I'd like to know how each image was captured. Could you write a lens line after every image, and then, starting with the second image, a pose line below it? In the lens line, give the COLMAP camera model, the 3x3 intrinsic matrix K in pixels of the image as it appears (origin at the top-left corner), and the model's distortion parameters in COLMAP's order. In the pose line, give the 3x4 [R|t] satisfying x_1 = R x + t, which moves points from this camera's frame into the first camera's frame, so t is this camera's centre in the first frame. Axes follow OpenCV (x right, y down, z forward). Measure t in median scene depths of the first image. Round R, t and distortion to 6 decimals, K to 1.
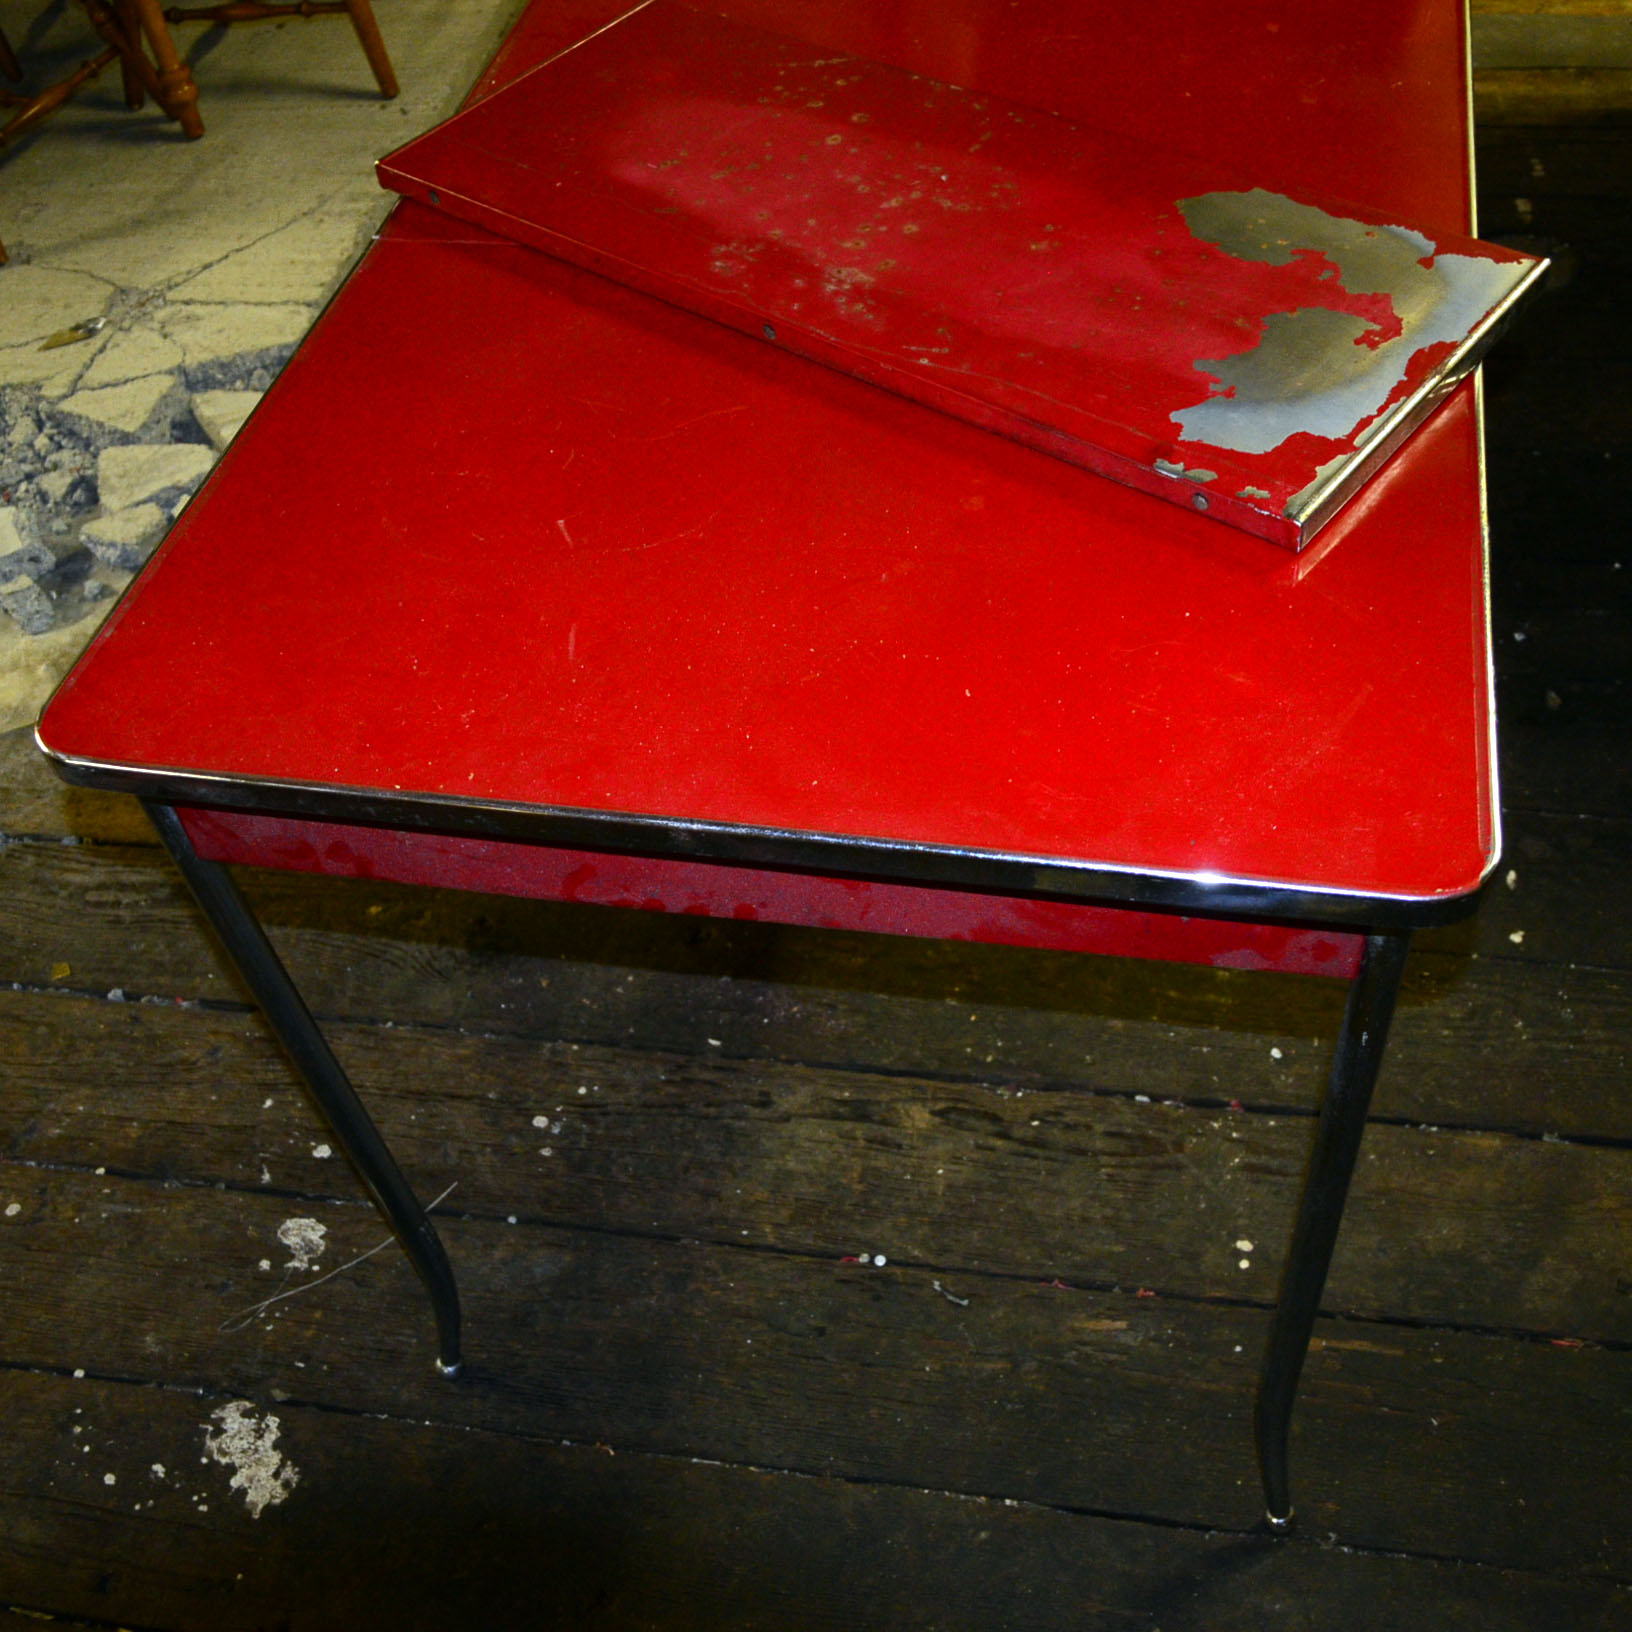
lens RADIAL K [[1902.9, 0, 828.7], [0, 1902.9, 820.8], [0, 0, 1]] dist [-0.022908, 0.035177]
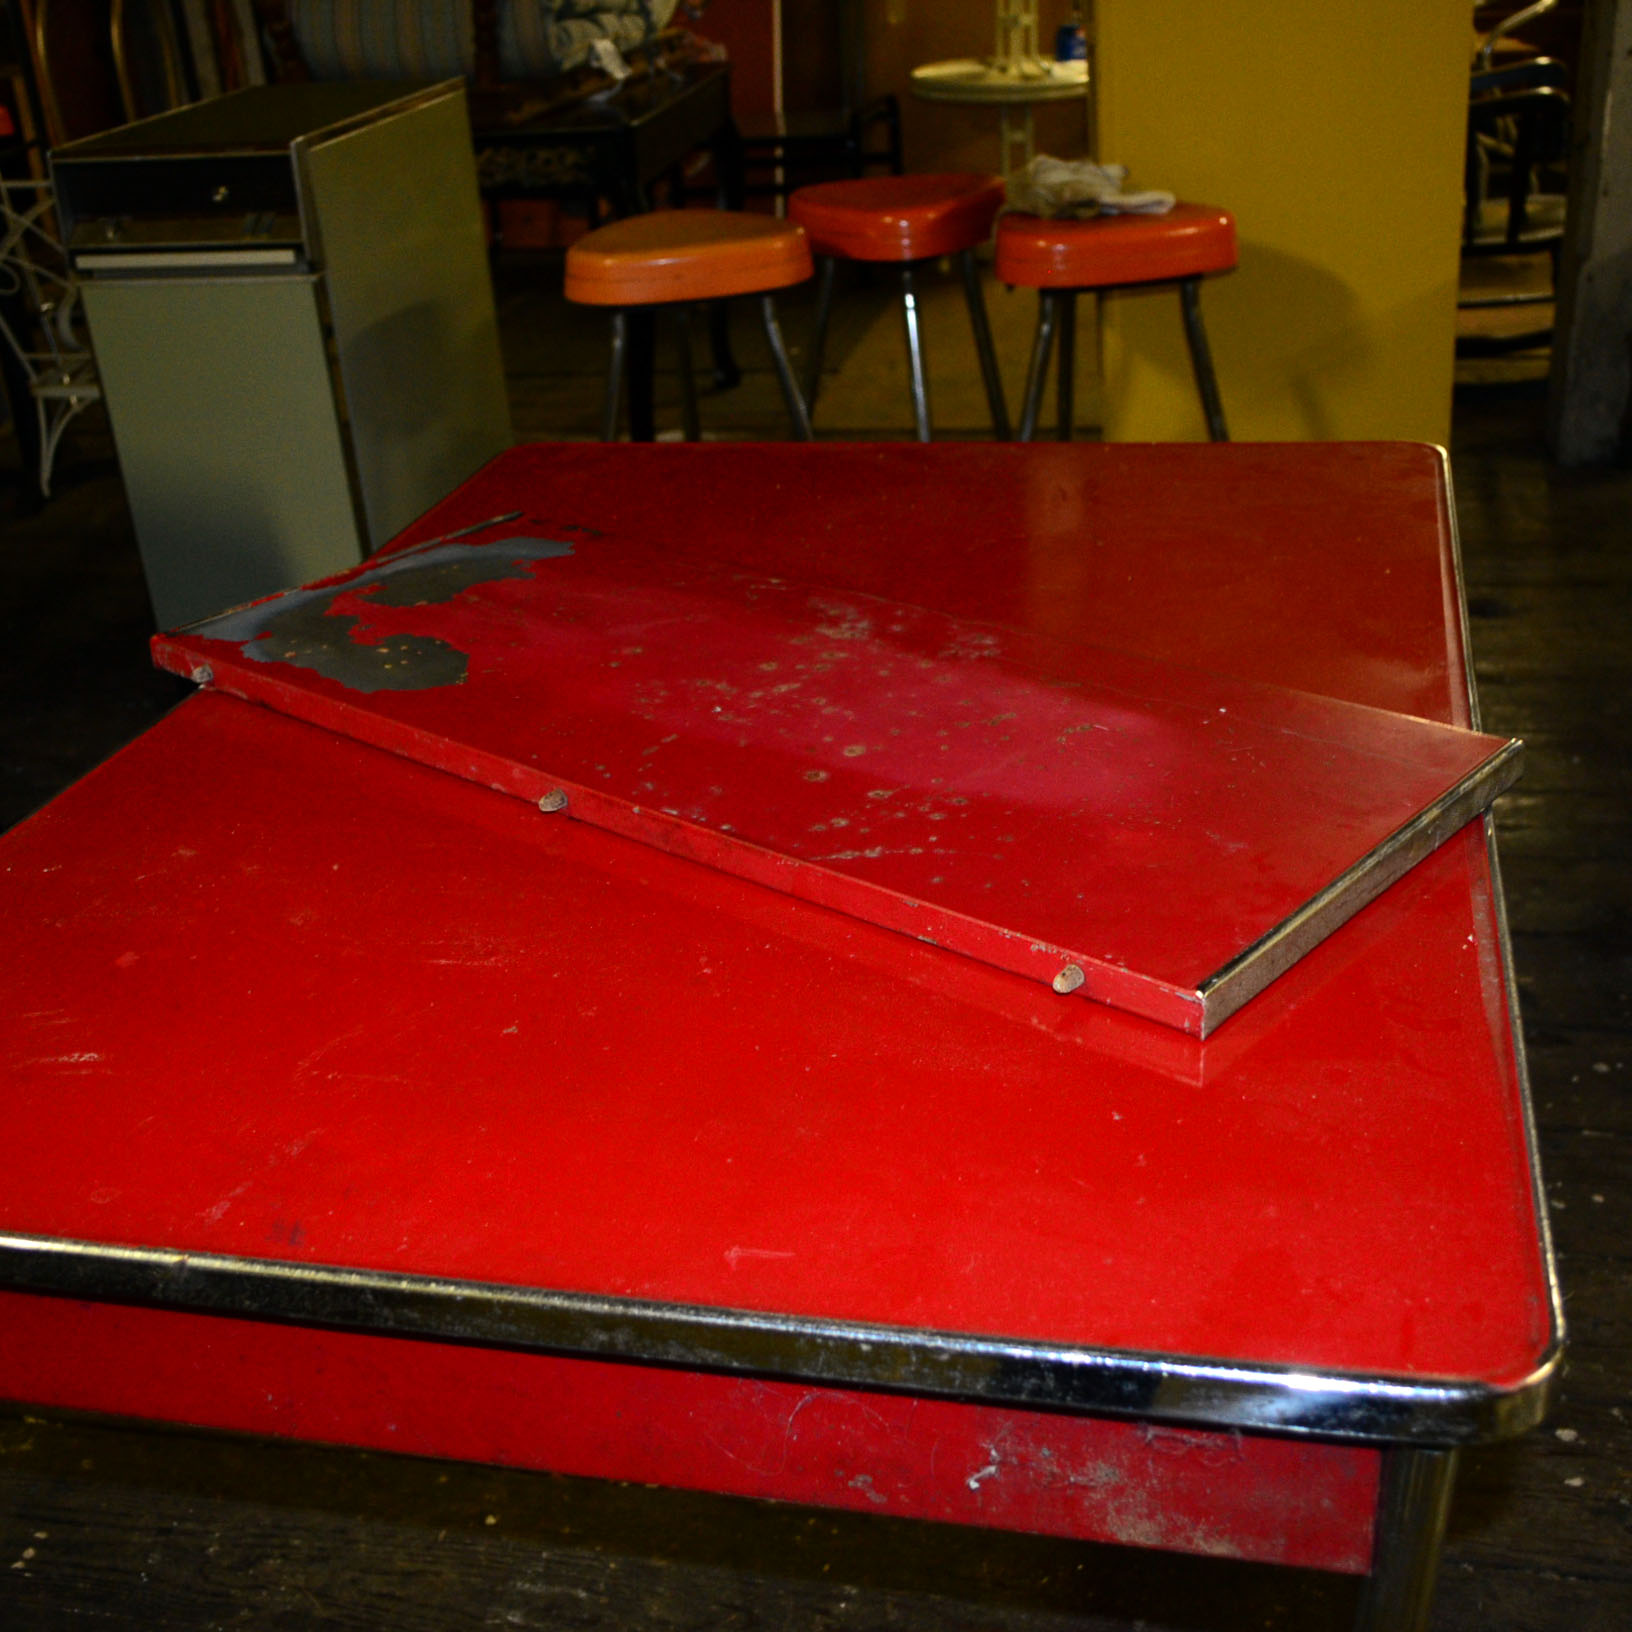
lens RADIAL K [[2041.2, 0, 822.8], [0, 2041.2, 812.2], [0, 0, 1]] dist [-0.013438, -0.044086]
pose [[-0.989229, 0.117810, 0.086869, -0.052052], [0.117334, 0.283413, 0.951793, -1.125850], [0.087511, 0.951734, -0.294184, 1.282370]]
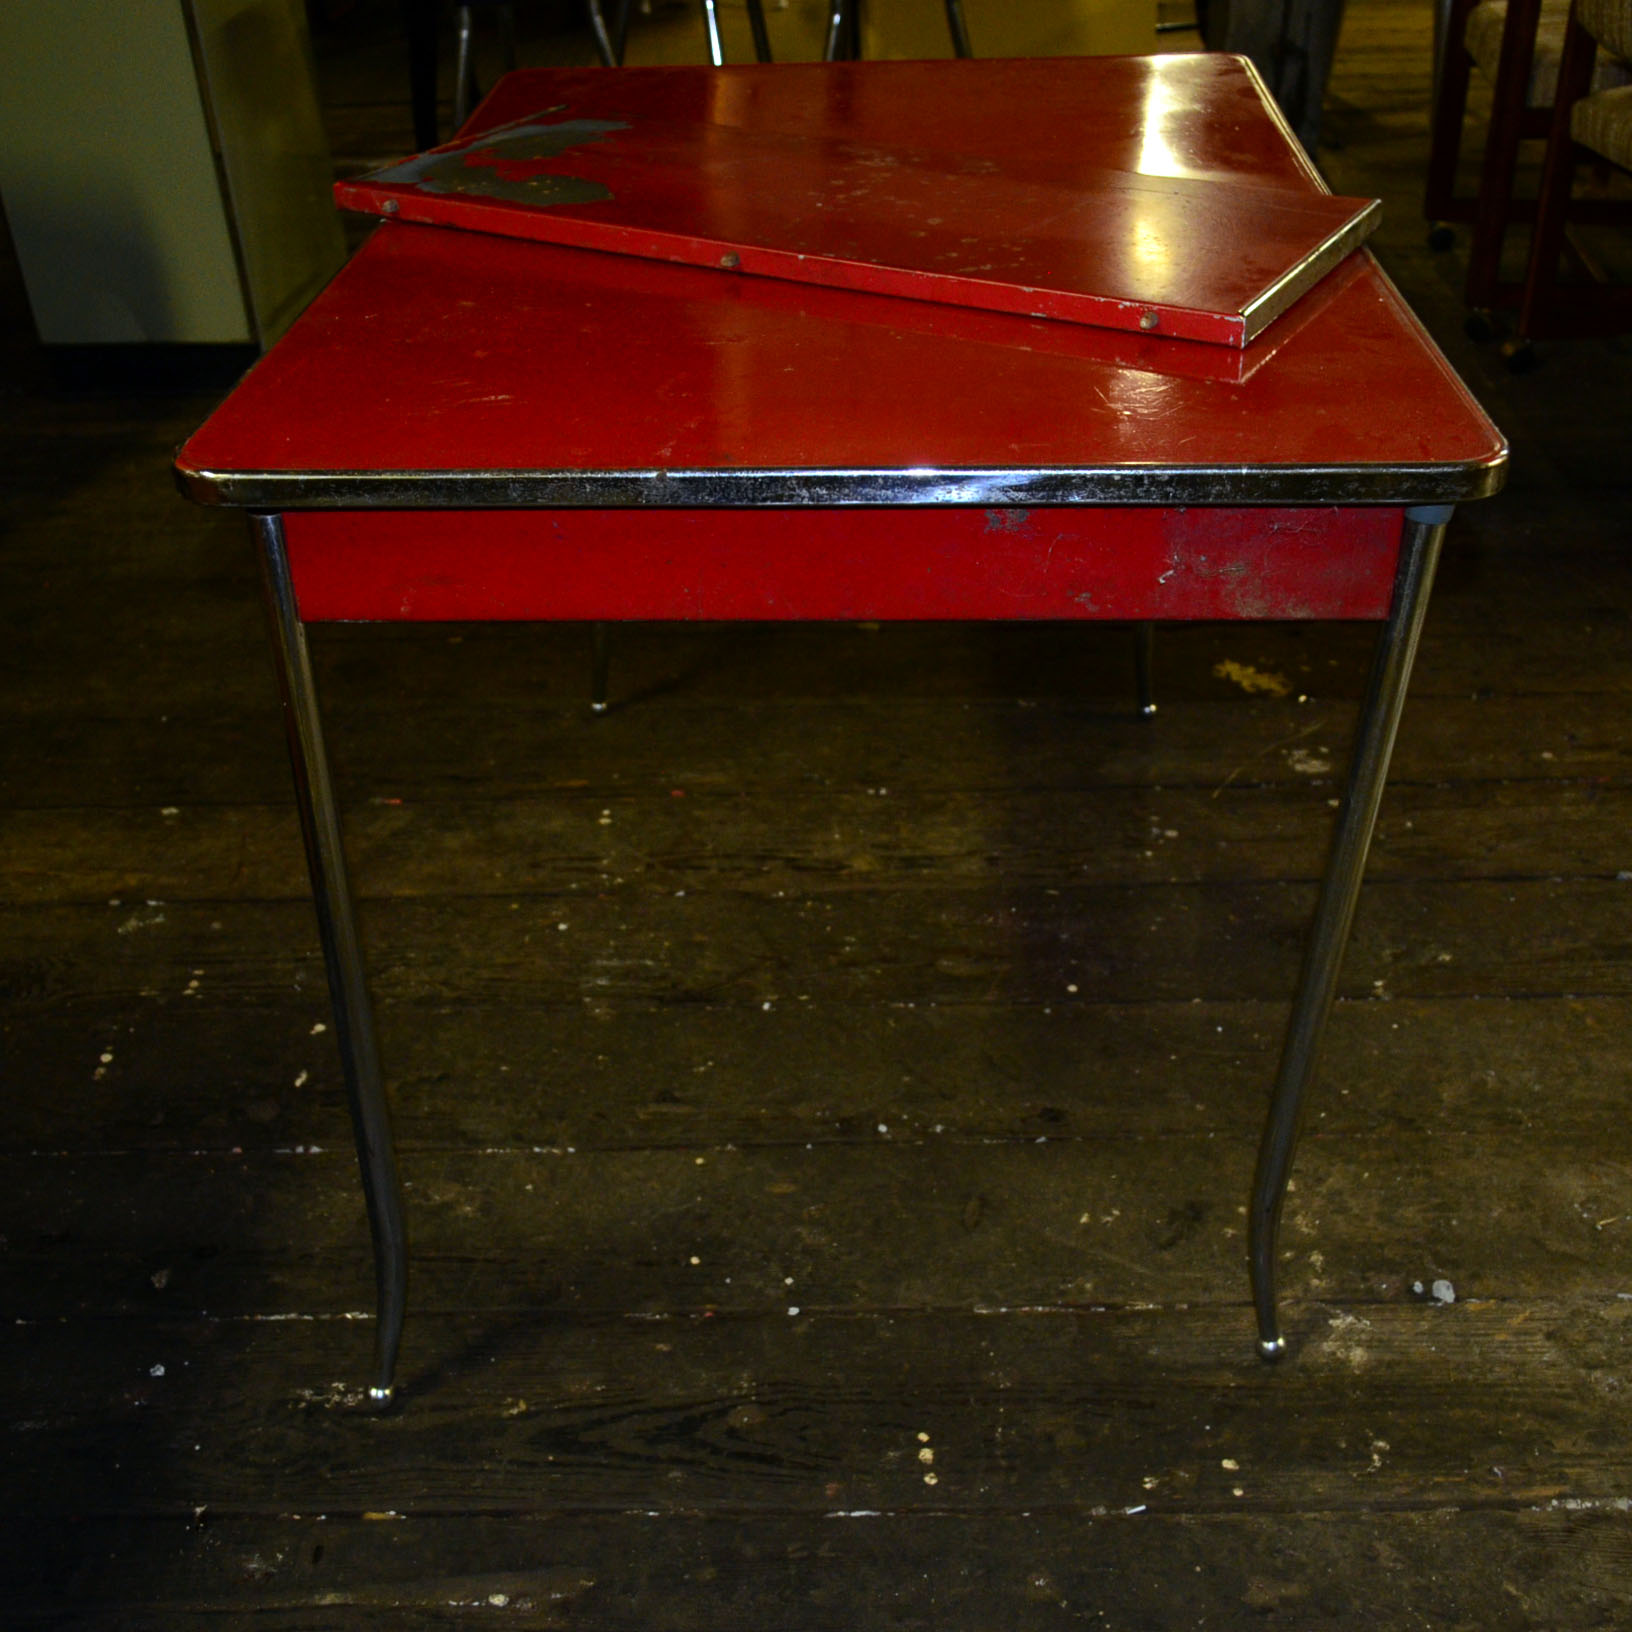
lens RADIAL K [[1902.9, 0, 828.7], [0, 1902.9, 820.8], [0, 0, 1]] dist [-0.022908, 0.035177]
pose [[-0.980801, 0.179508, -0.076196, 0.201420], [-0.047153, 0.160830, 0.985855, -1.353031], [0.189223, 0.970521, -0.149278, 1.495037]]
